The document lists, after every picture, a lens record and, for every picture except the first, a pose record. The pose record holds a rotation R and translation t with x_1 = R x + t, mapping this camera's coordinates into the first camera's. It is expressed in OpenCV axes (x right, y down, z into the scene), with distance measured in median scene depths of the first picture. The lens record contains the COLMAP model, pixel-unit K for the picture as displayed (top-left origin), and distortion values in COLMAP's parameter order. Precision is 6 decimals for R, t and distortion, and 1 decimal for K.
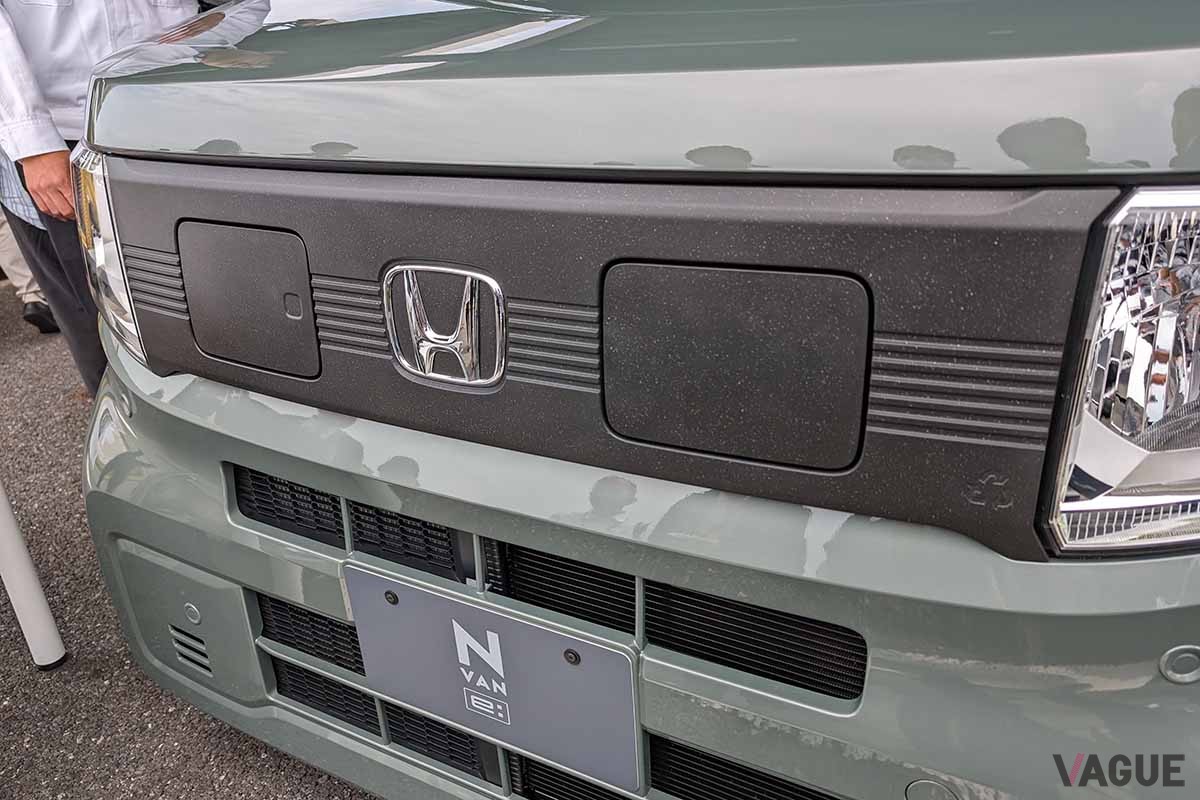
lens RADIAL K [[844.8, 0, 600.0], [0, 844.8, 400.0], [0, 0, 1]] dist [-0.004406, -0.002853]
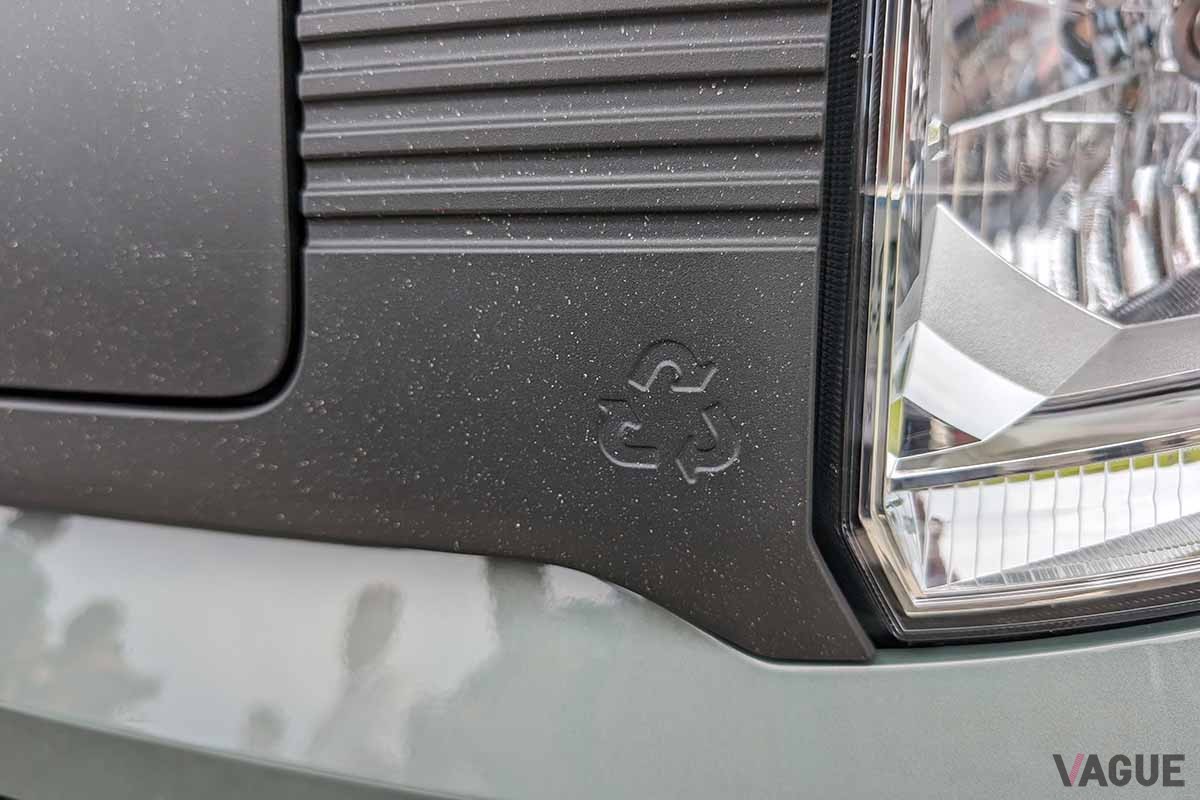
lens RADIAL K [[844.8, 0, 600.0], [0, 844.8, 400.0], [0, 0, 1]] dist [-0.004406, -0.002853]
pose [[0.992913, 0.008224, 0.118558, 0.395078], [0.016329, 0.978699, -0.204648, 0.160564], [-0.117715, 0.205133, 0.971629, 0.692774]]
